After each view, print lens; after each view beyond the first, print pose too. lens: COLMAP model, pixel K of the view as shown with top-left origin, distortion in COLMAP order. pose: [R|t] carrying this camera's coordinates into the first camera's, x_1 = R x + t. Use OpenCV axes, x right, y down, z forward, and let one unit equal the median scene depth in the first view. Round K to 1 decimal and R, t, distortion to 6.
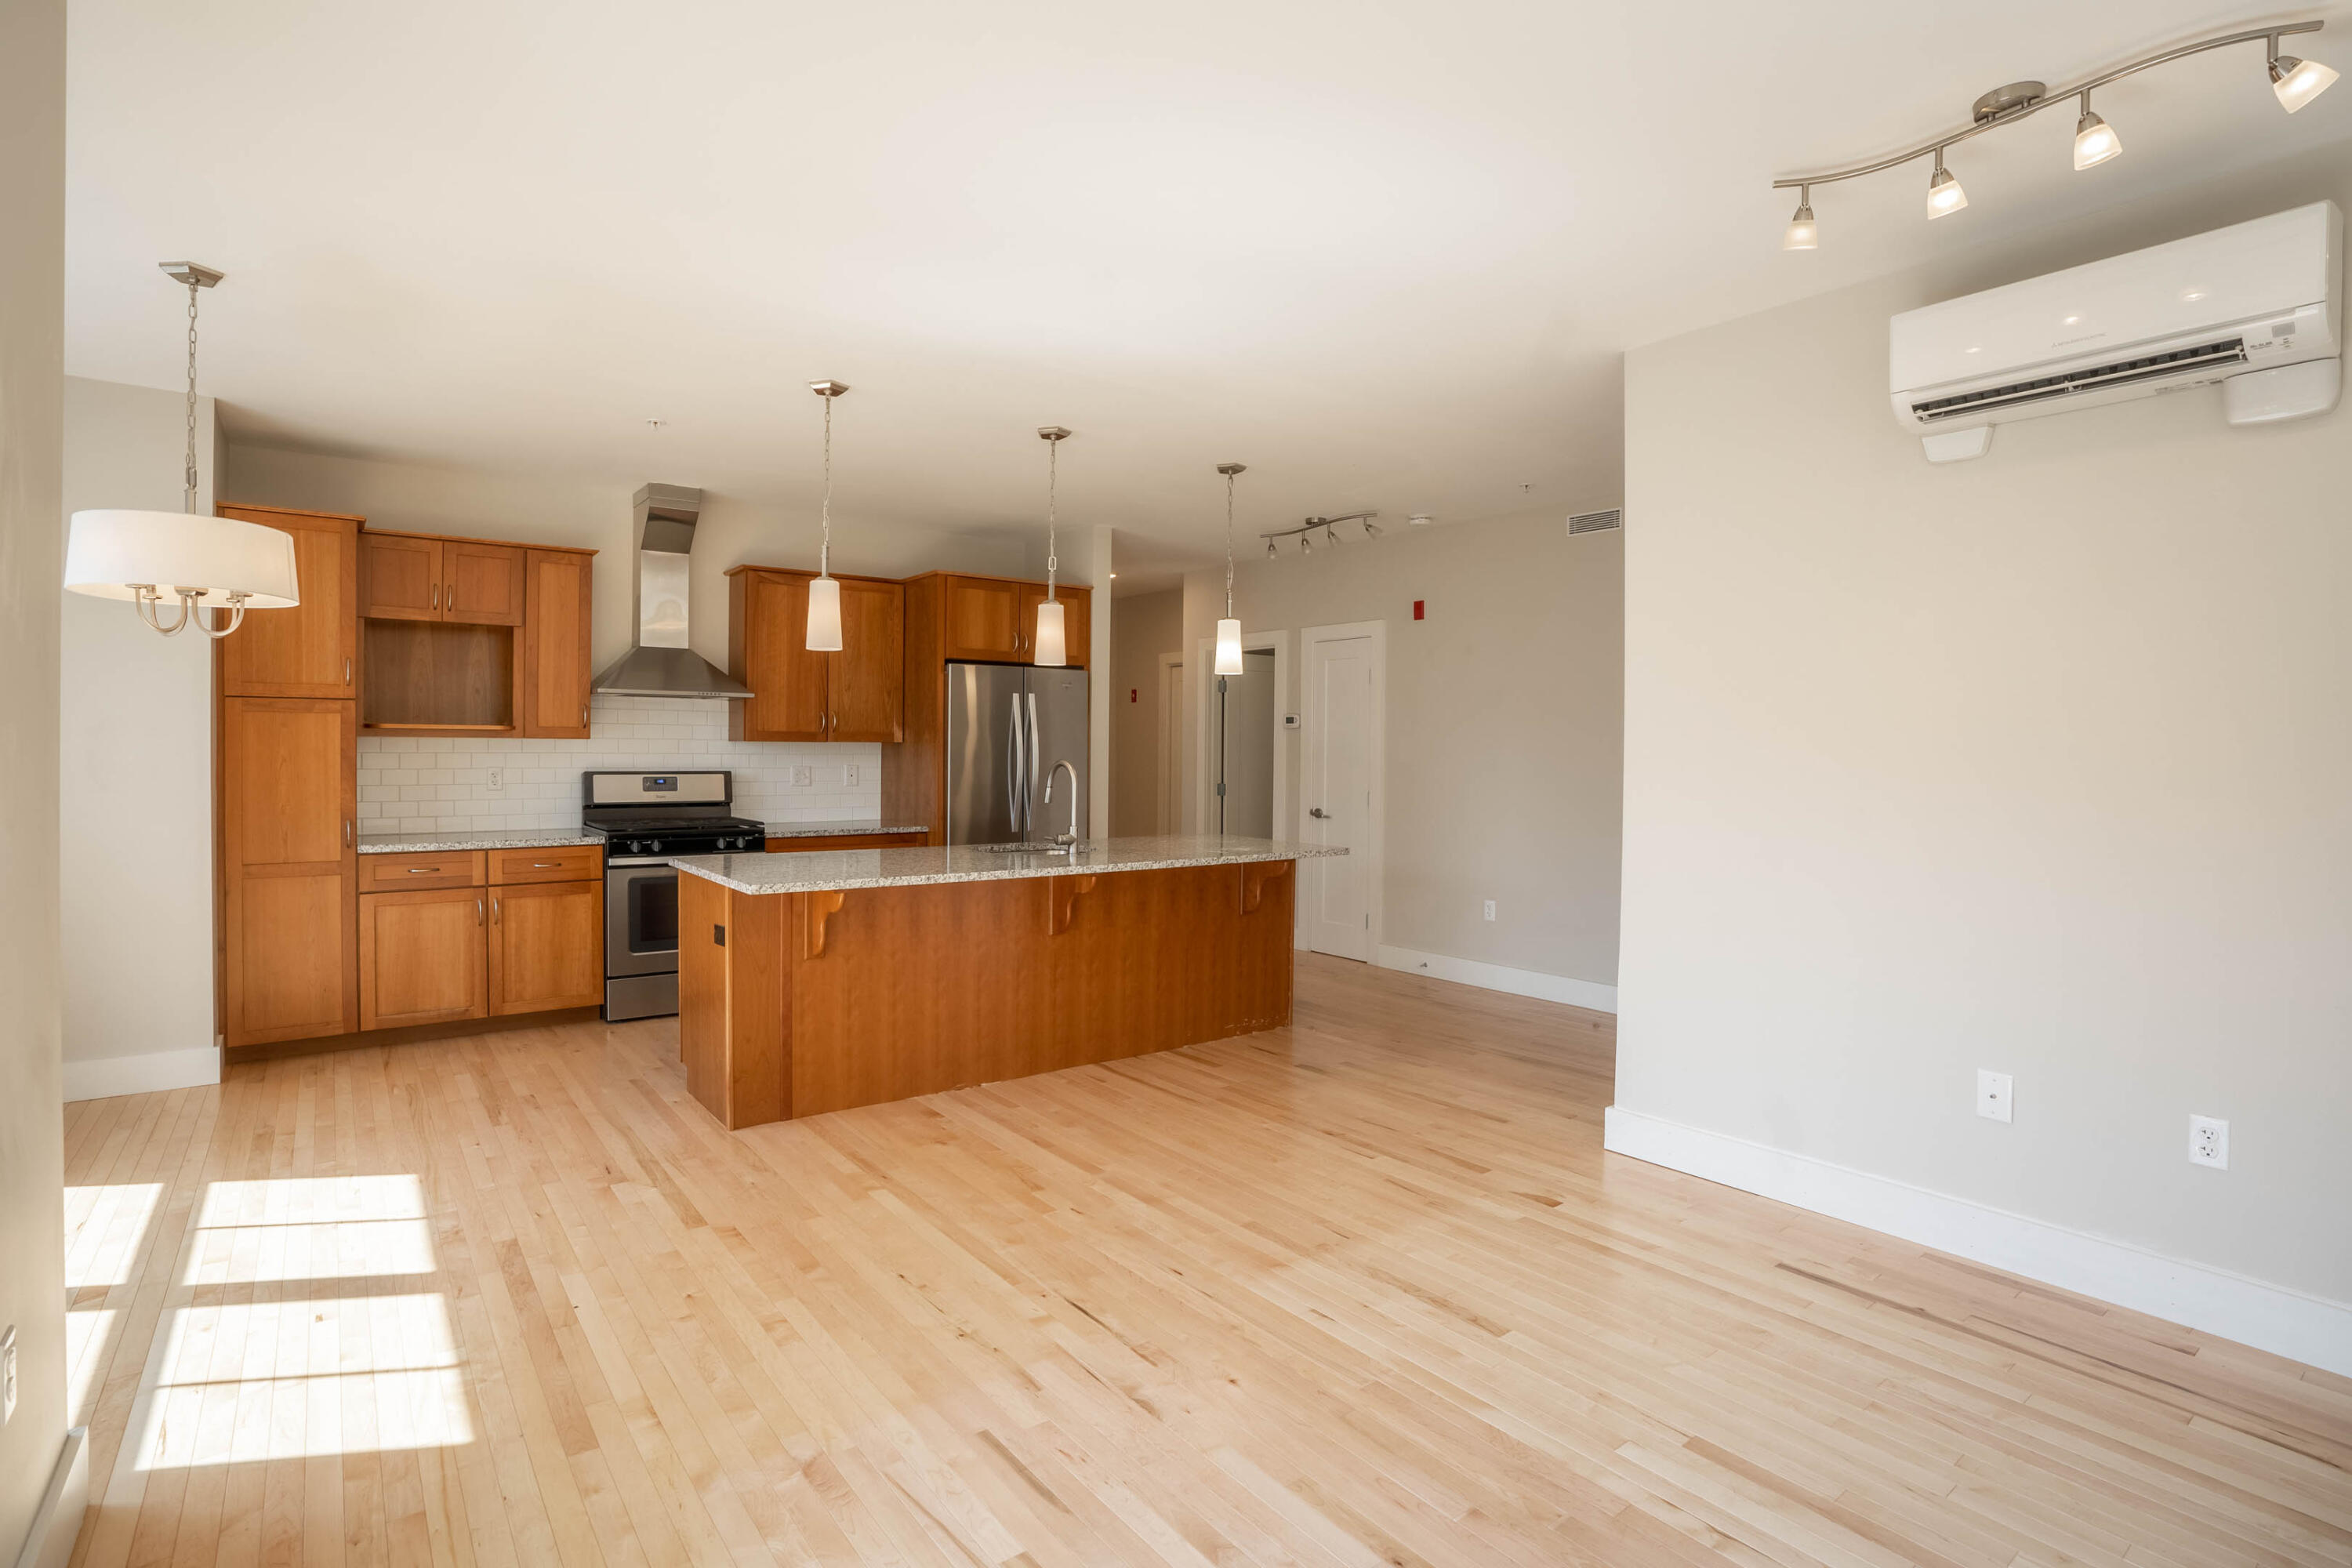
lens RADIAL K [[1148.7, 0, 1129.1], [0, 1148.7, 767.8], [0, 0, 1]] dist [-0.060007, 0.021985]
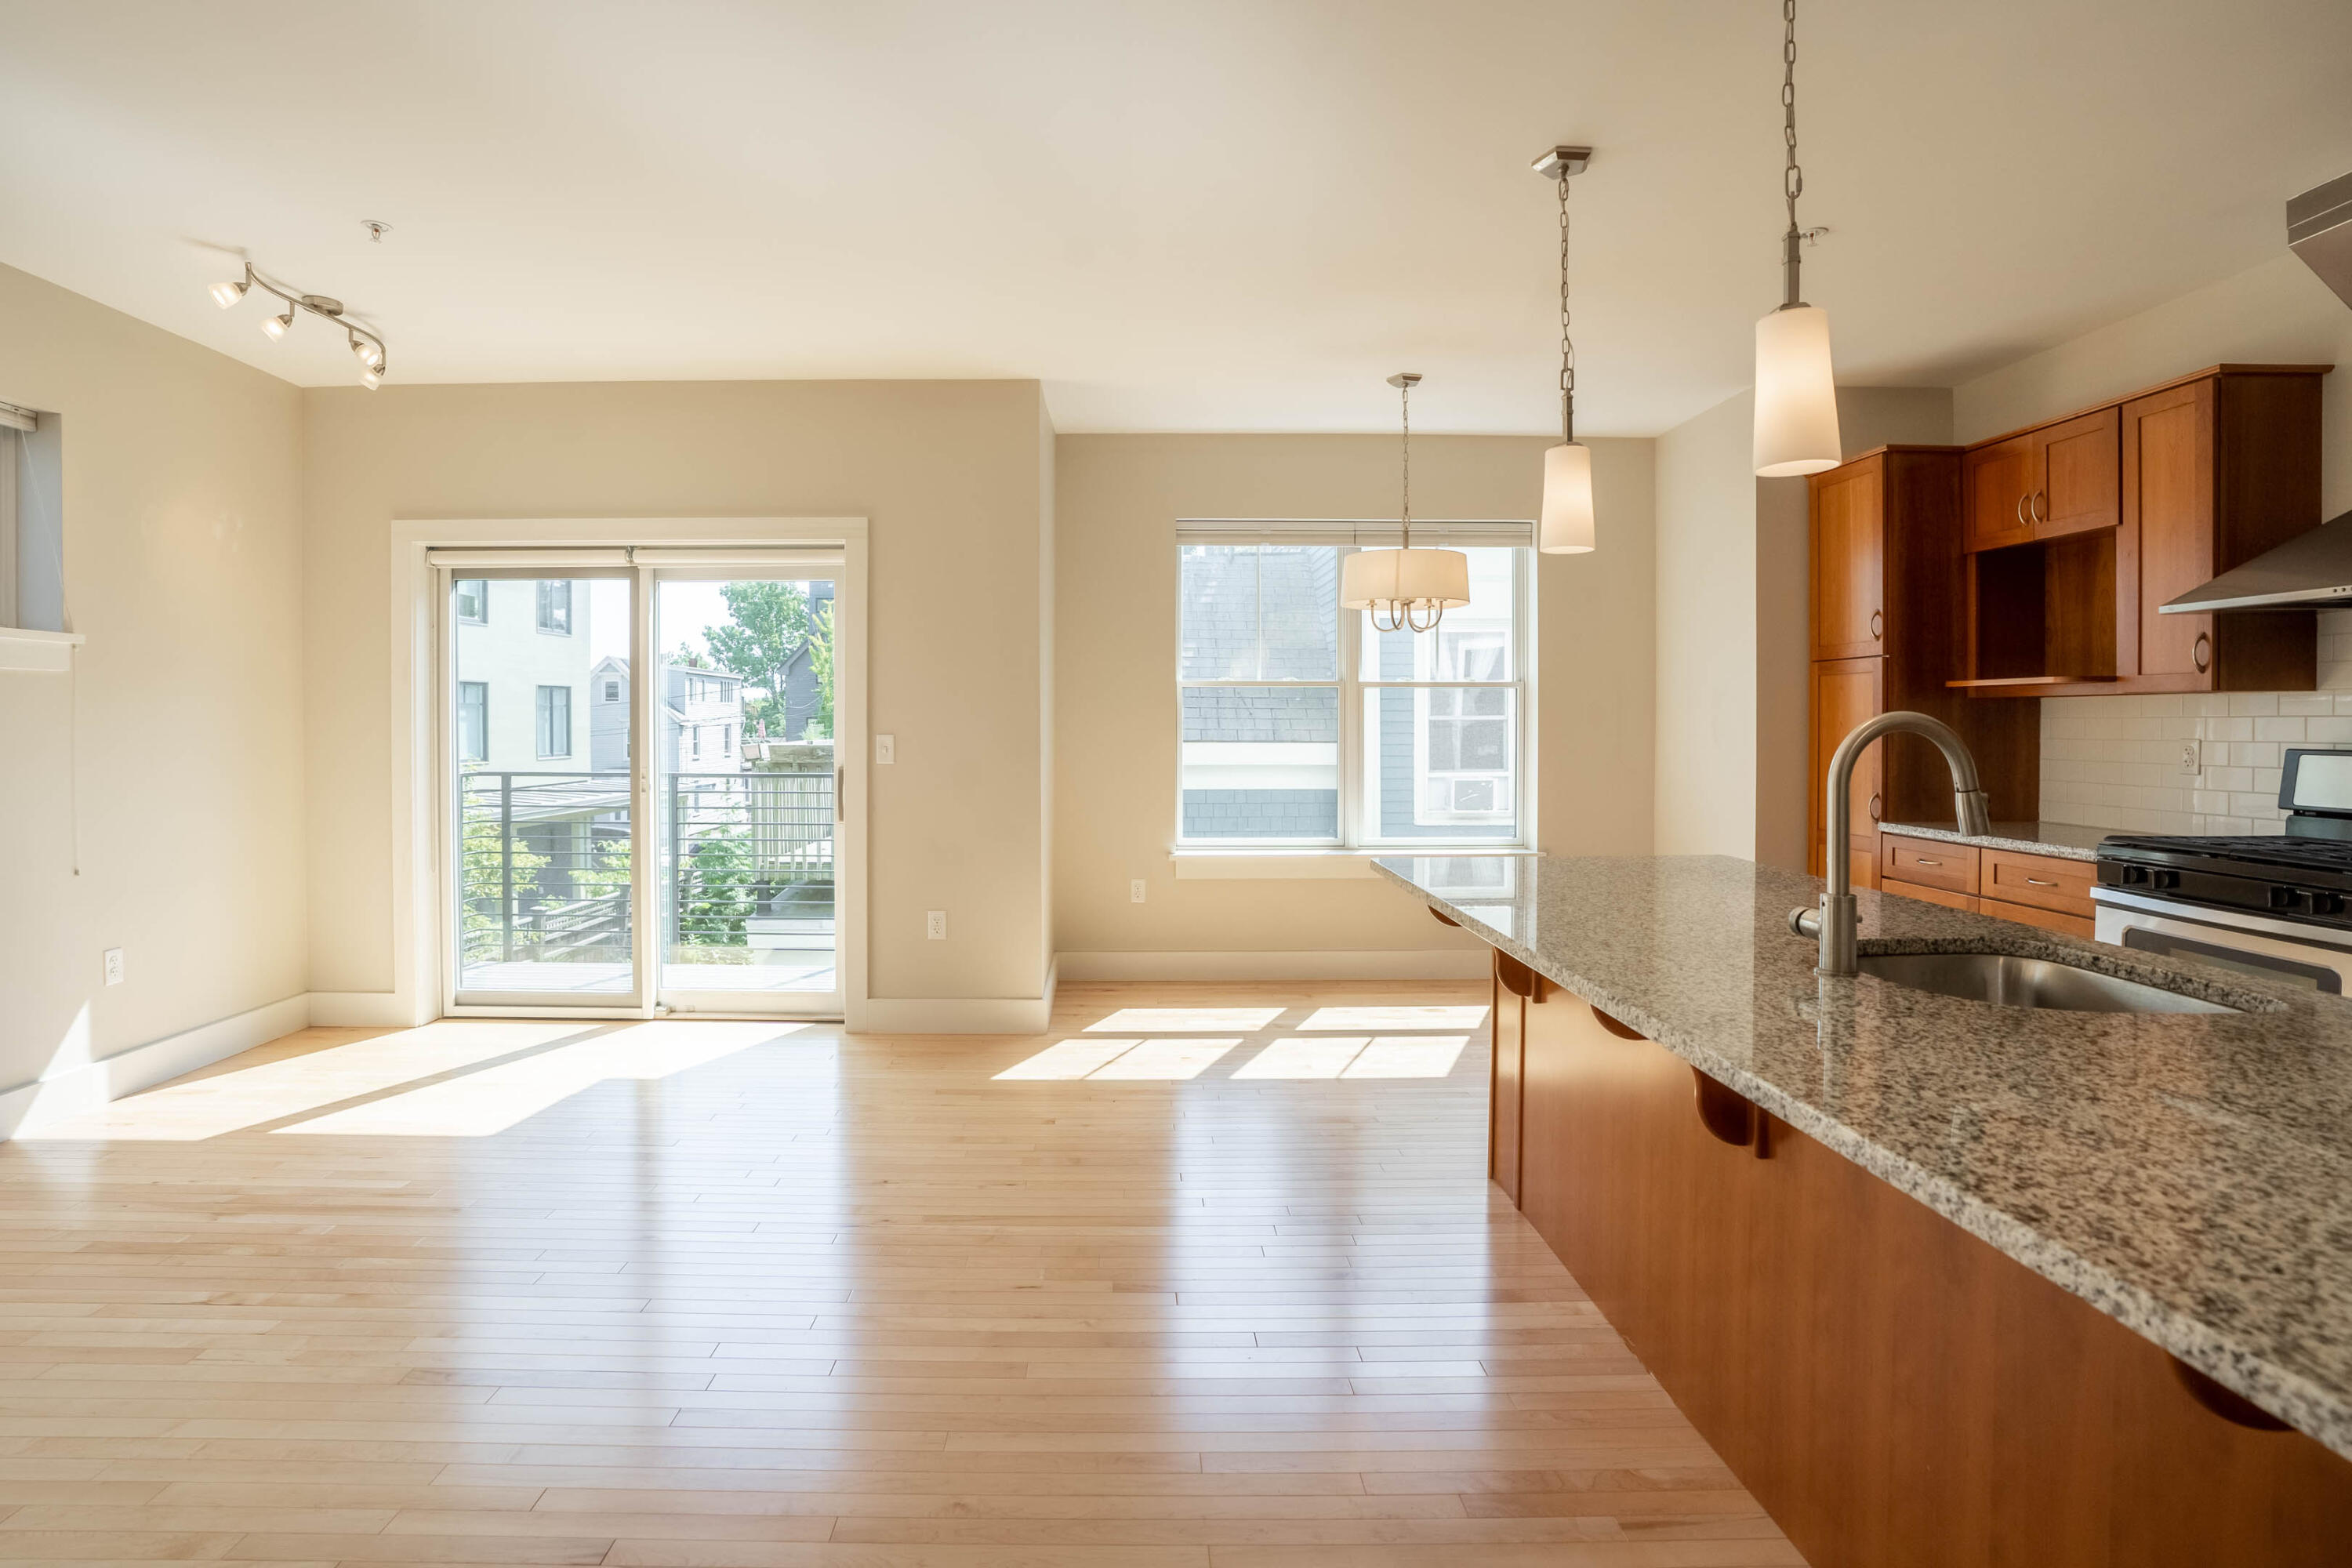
lens RADIAL K [[1148.7, 0, 1141.2], [0, 1148.7, 728.5], [0, 0, 1]] dist [-0.060007, 0.021985]
pose [[-0.586821, -0.005214, -0.809700, 0.326784], [-0.022222, 0.999706, 0.009668, 0.000430], [0.809412, 0.023666, -0.586764, 0.924983]]
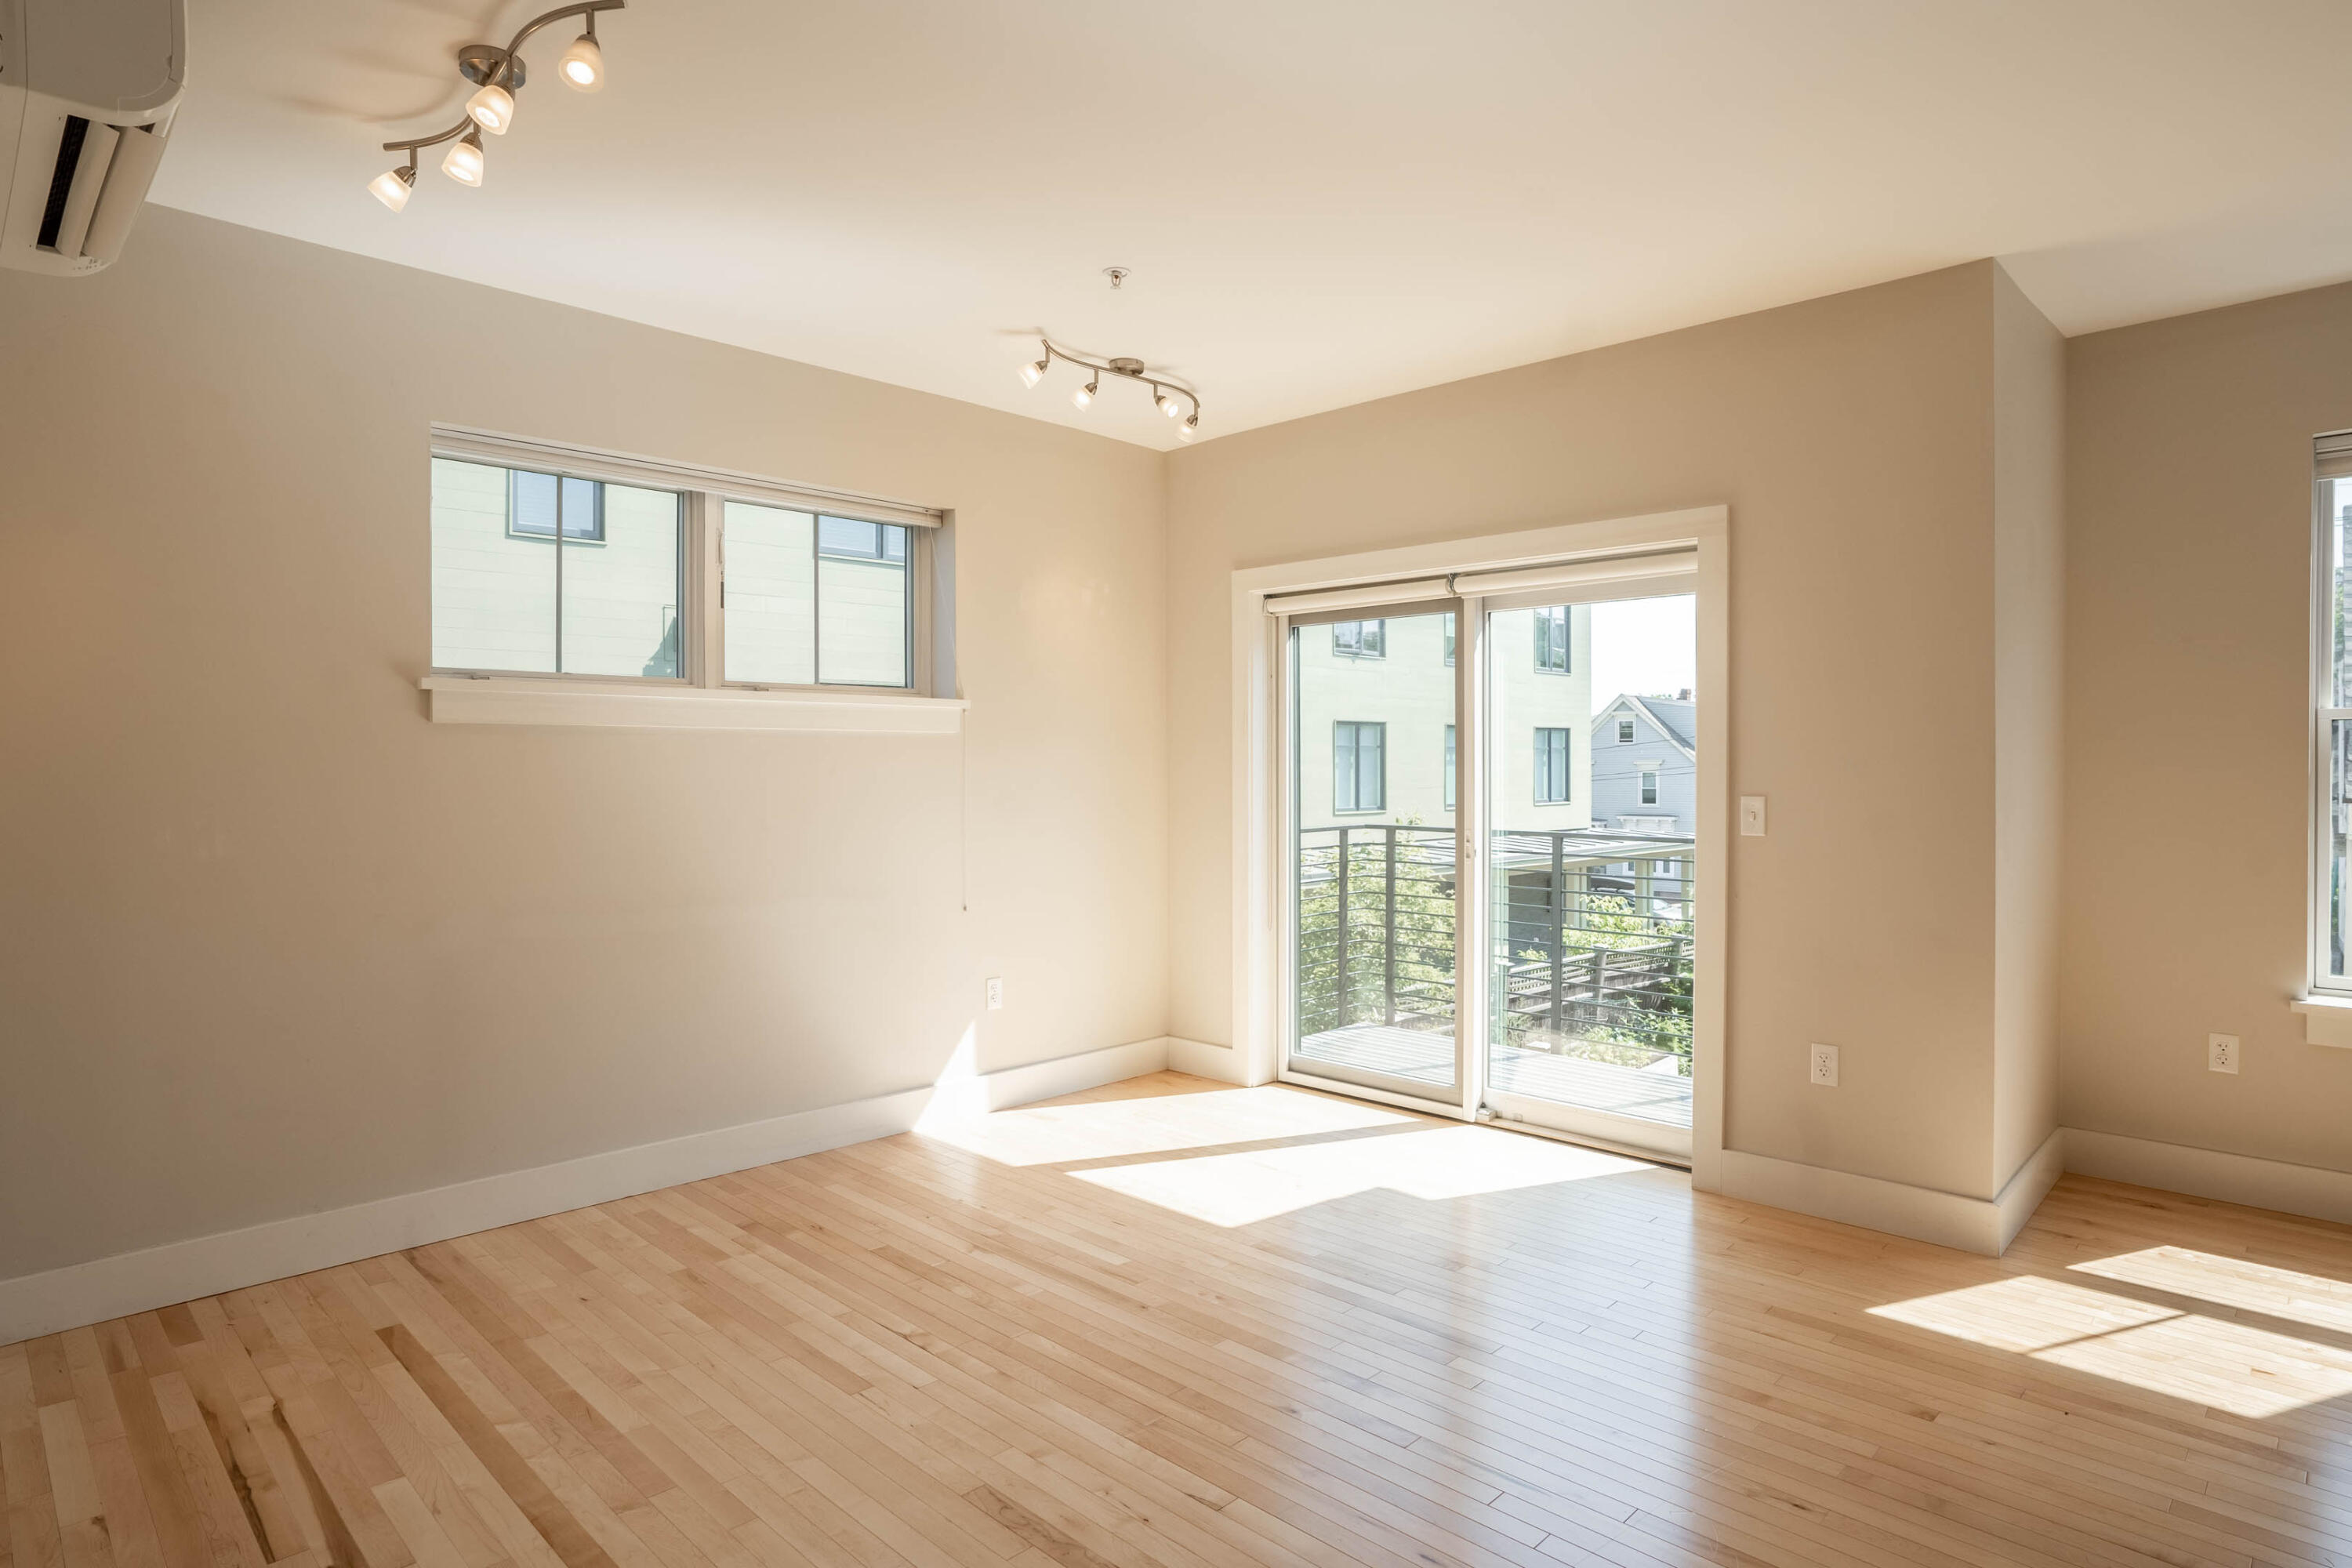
lens RADIAL K [[1286.2, 0, 1167.7], [0, 1286.2, 778.5], [0, 0, 1]] dist [-0.025367, 0.008146]
pose [[-0.986869, -0.007851, -0.161329, 0.181865], [-0.012697, 0.999498, 0.029025, -0.008363], [0.161020, 0.030692, -0.986474, 0.911315]]
